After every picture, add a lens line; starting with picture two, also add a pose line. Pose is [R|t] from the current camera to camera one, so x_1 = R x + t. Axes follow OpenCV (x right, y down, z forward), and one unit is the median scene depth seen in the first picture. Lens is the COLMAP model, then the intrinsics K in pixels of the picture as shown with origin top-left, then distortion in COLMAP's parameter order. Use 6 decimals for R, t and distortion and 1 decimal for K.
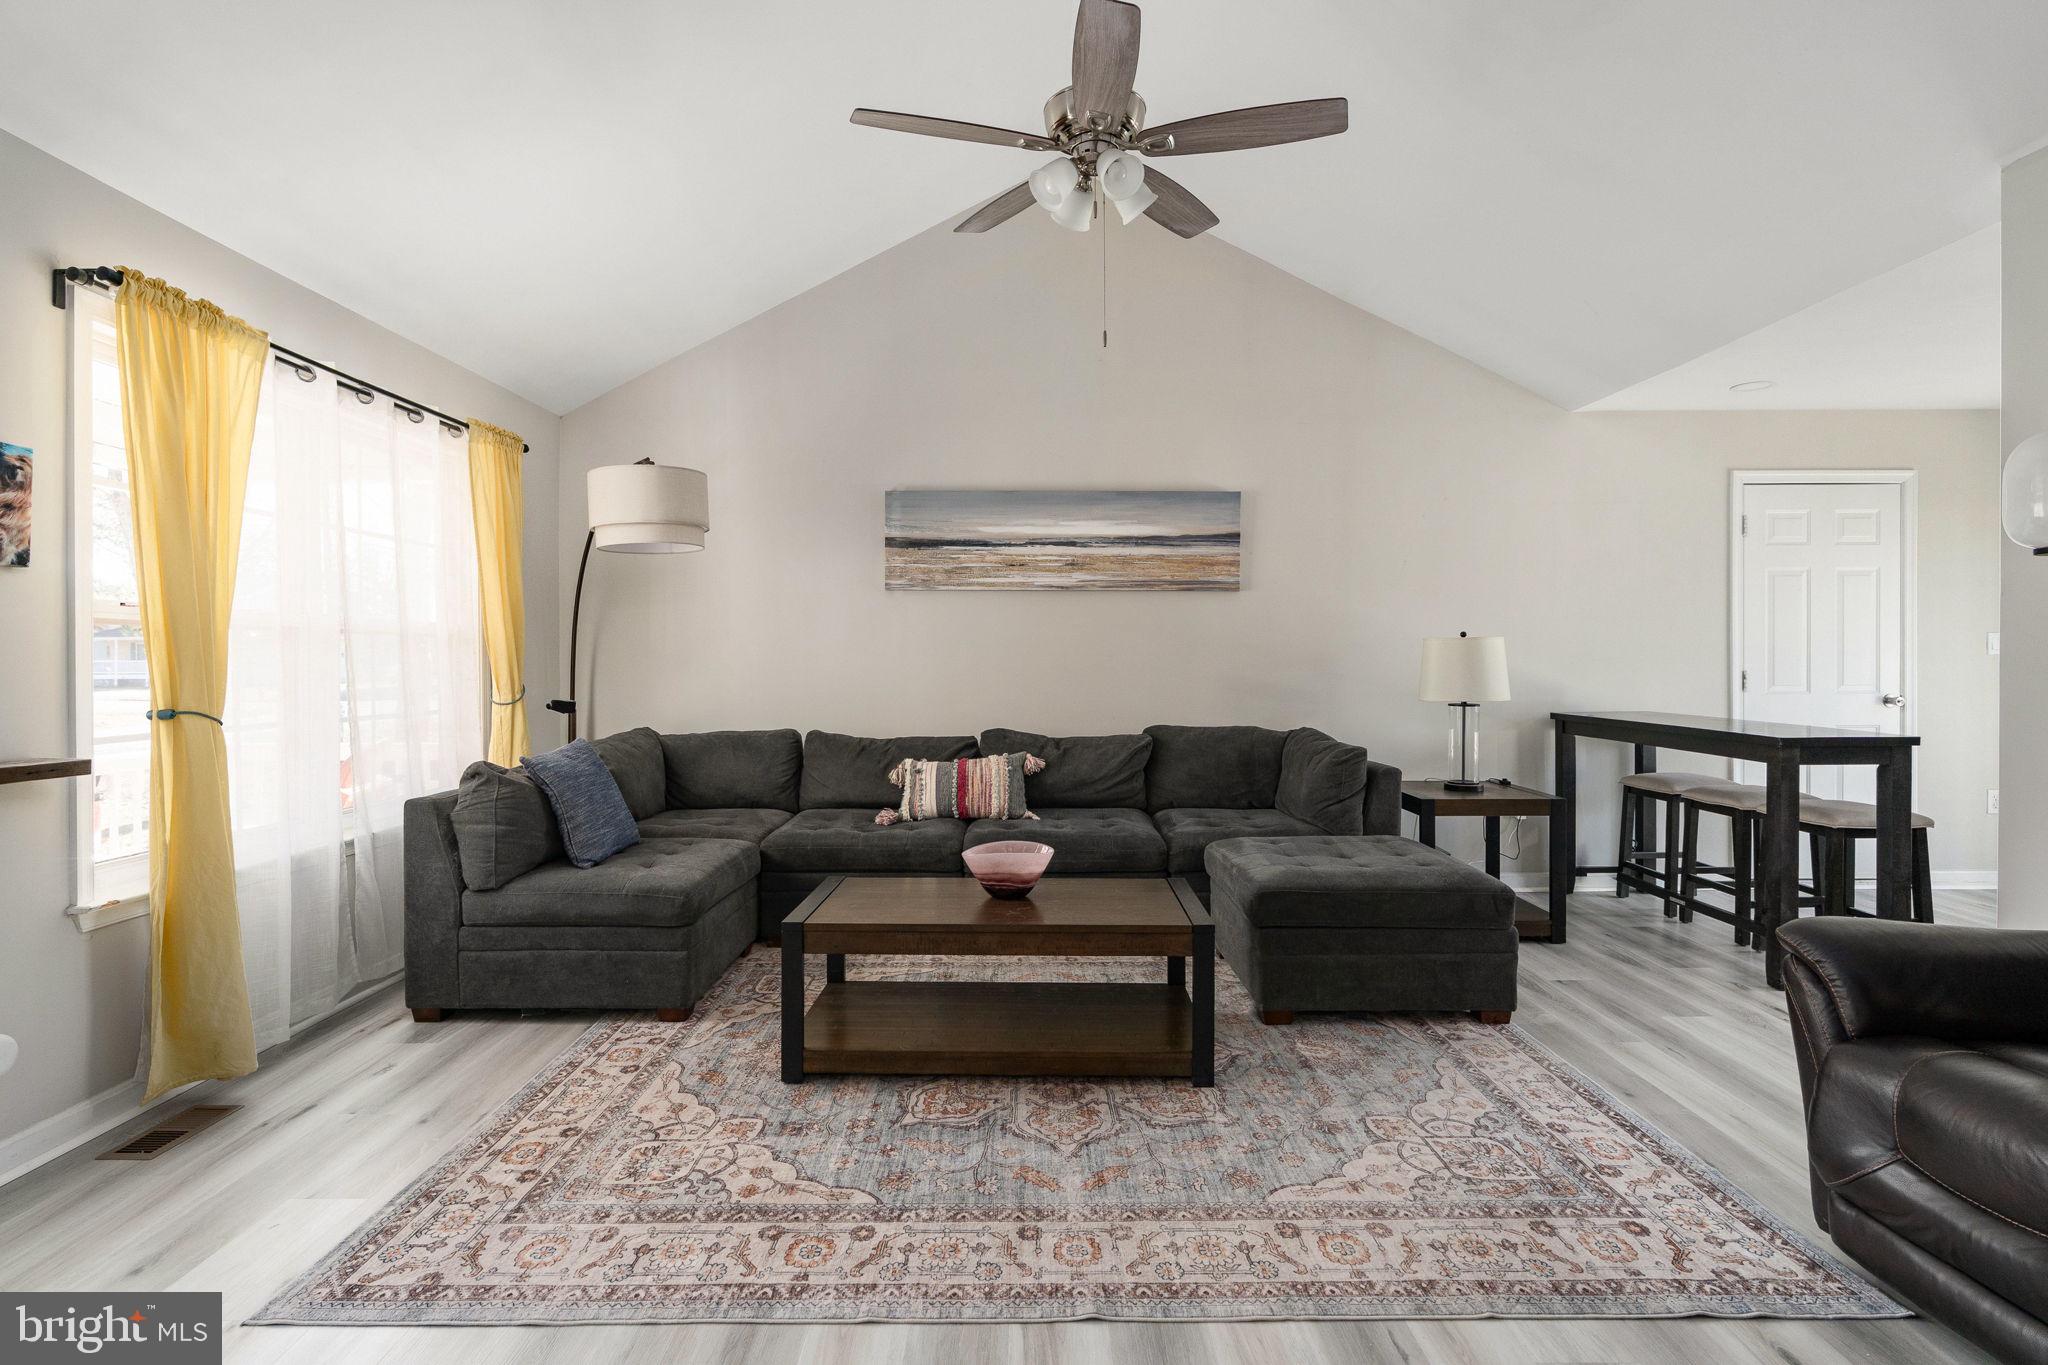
lens RADIAL K [[991.5, 0, 1015.7], [0, 991.5, 664.8], [0, 0, 1]] dist [-0.010968, 0.004752]
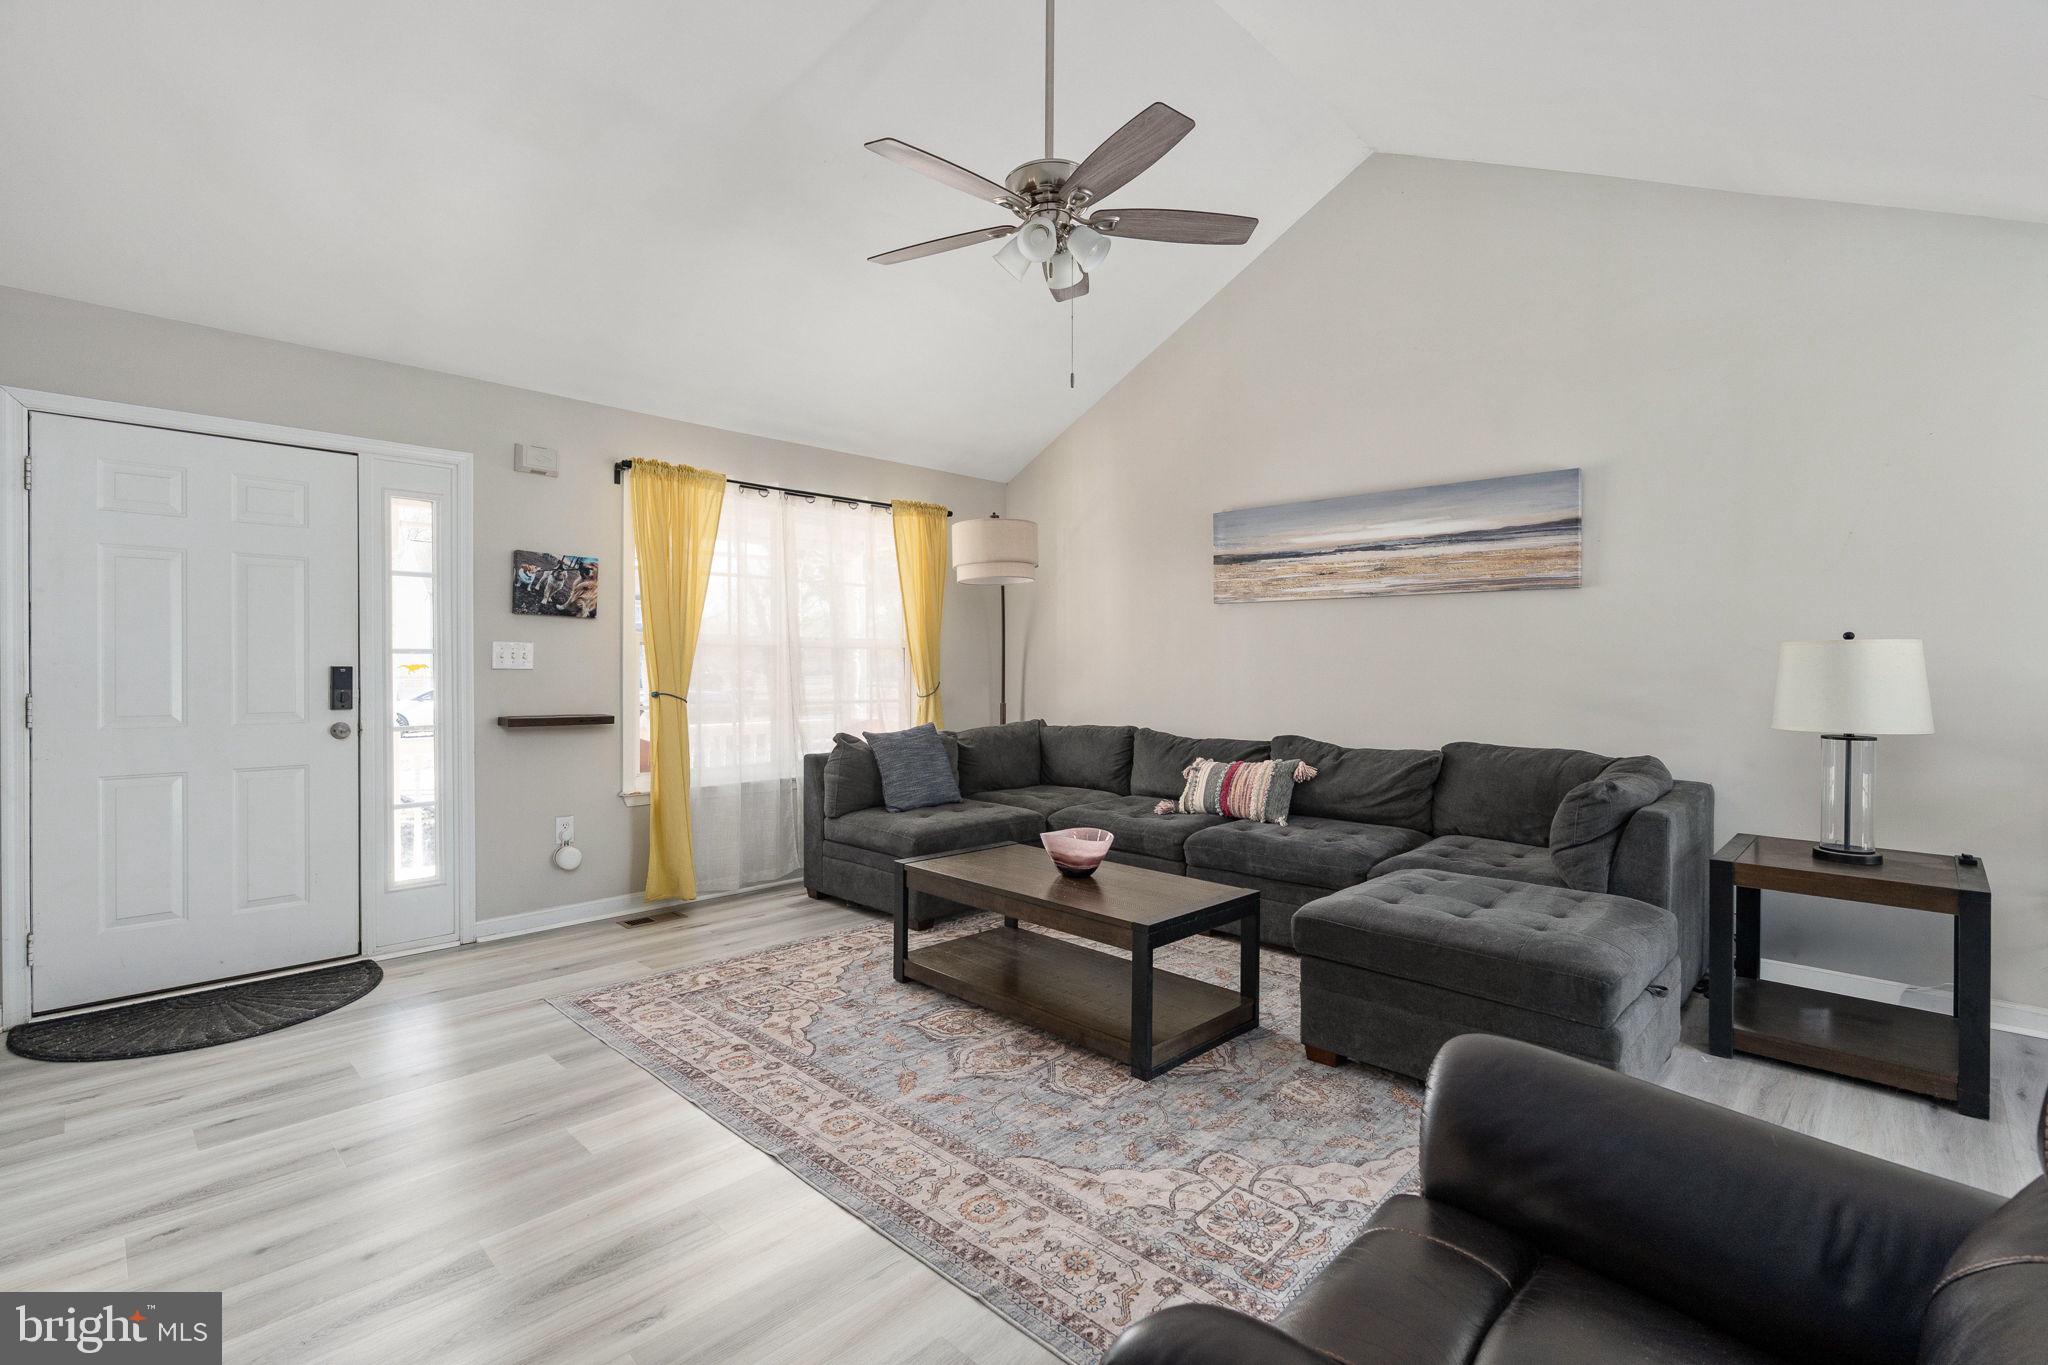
lens RADIAL K [[925.1, 0, 1020.1], [0, 925.1, 674.3], [0, 0, 1]] dist [-0.011769, 0.004852]
pose [[0.719350, 0.011380, -0.694554, 0.685201], [-0.008984, 0.999935, 0.007079, -0.004860], [0.694589, 0.001147, 0.719405, 0.188887]]
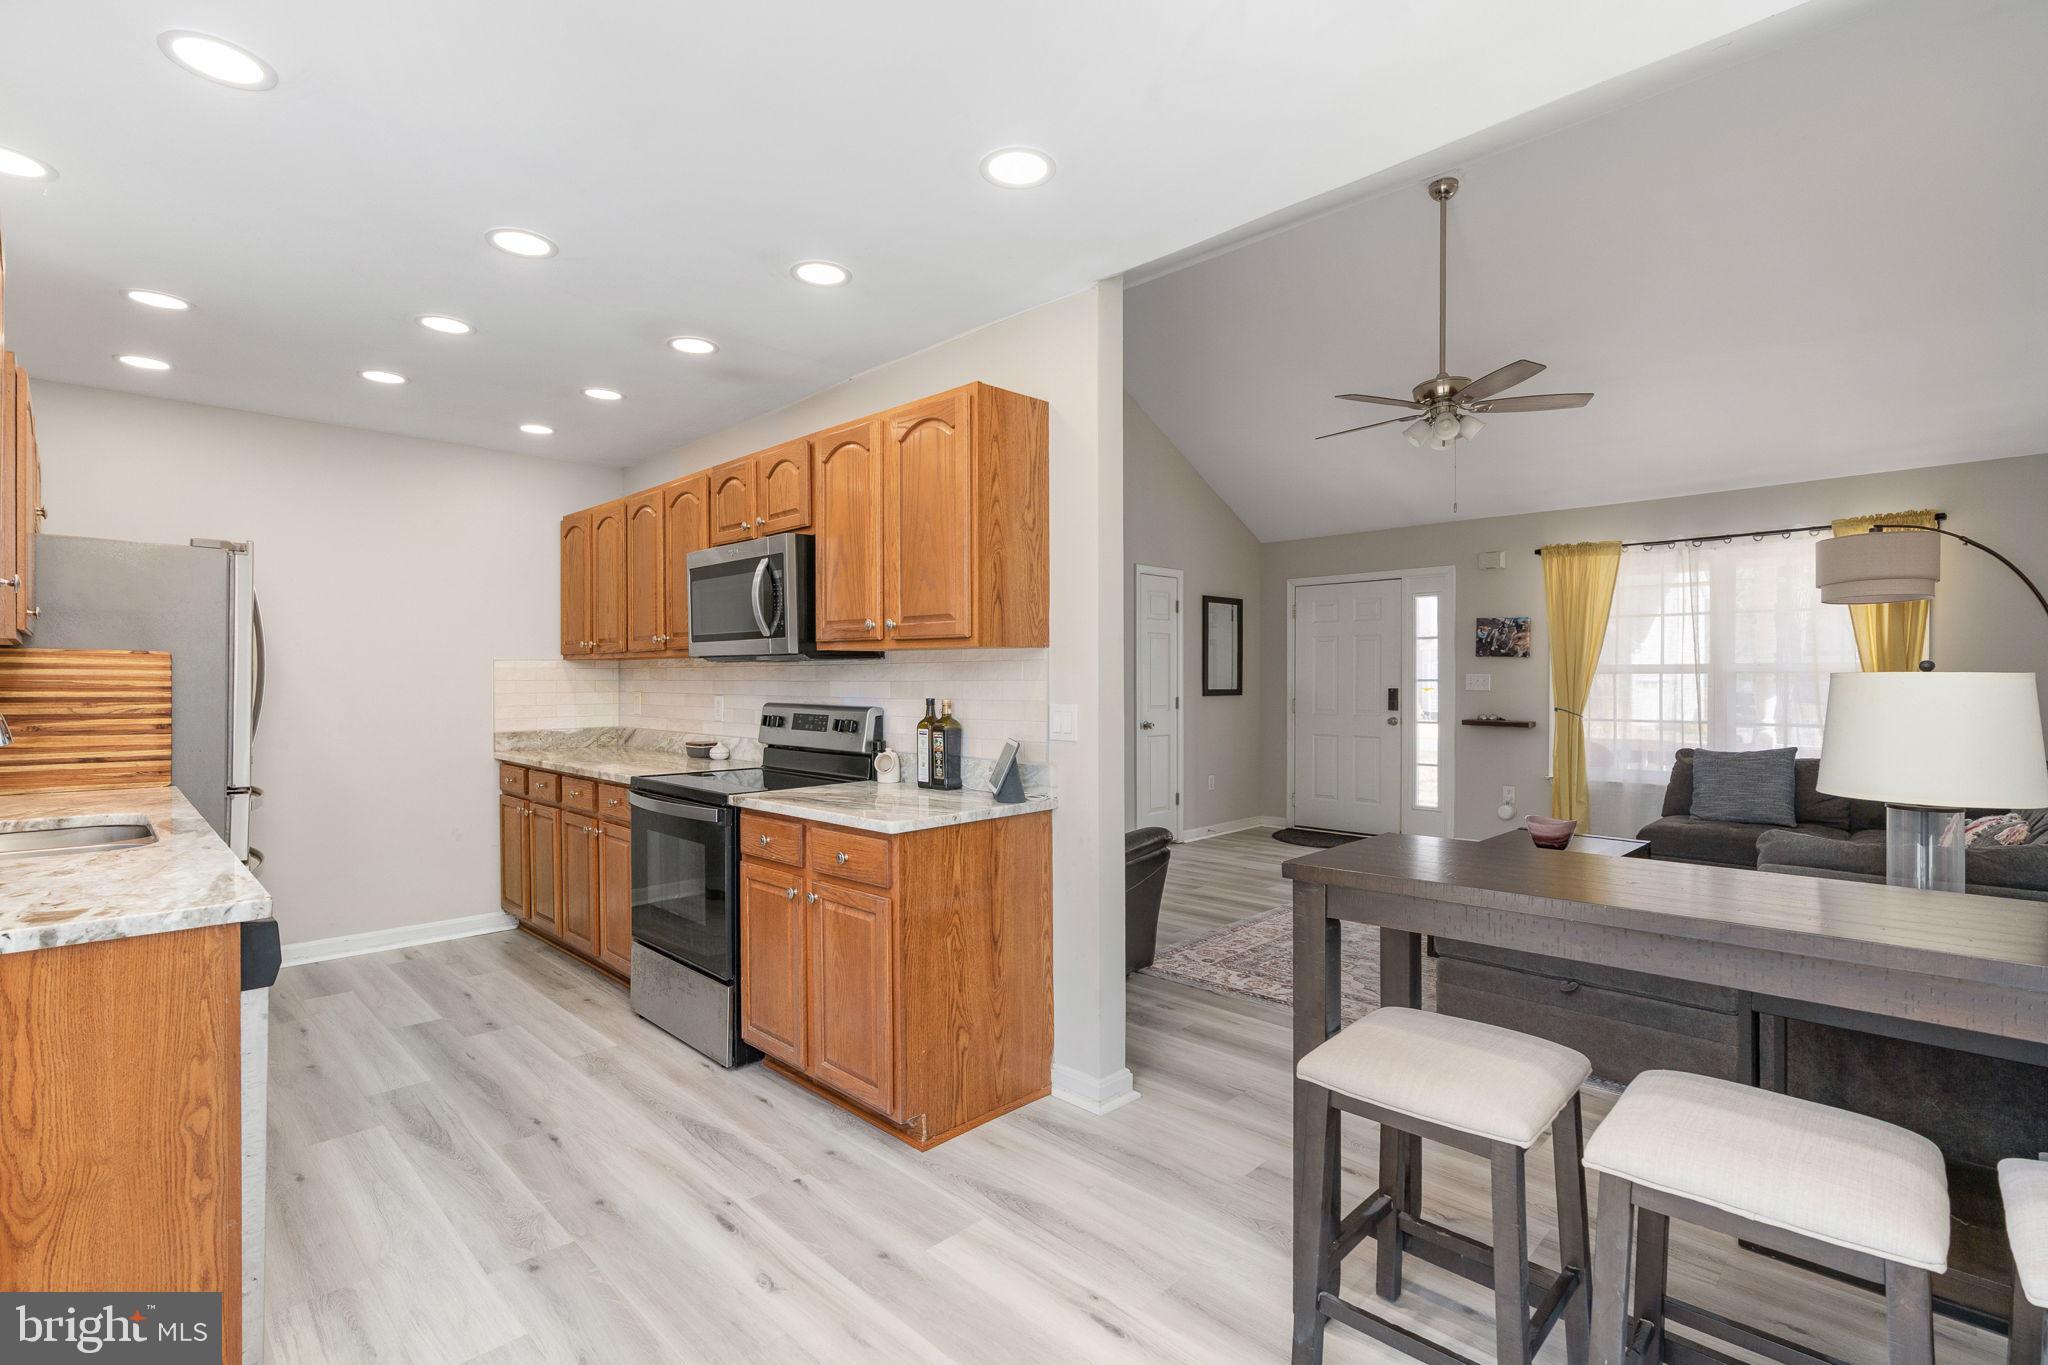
lens RADIAL K [[925.1, 0, 1008.8], [0, 925.1, 677.5], [0, 0, 1]] dist [-0.011769, 0.004852]
pose [[-0.712575, 0.002267, -0.701592, 1.563832], [-0.002502, 0.999980, 0.005772, -0.036701], [0.701592, 0.005868, -0.712555, 1.415781]]
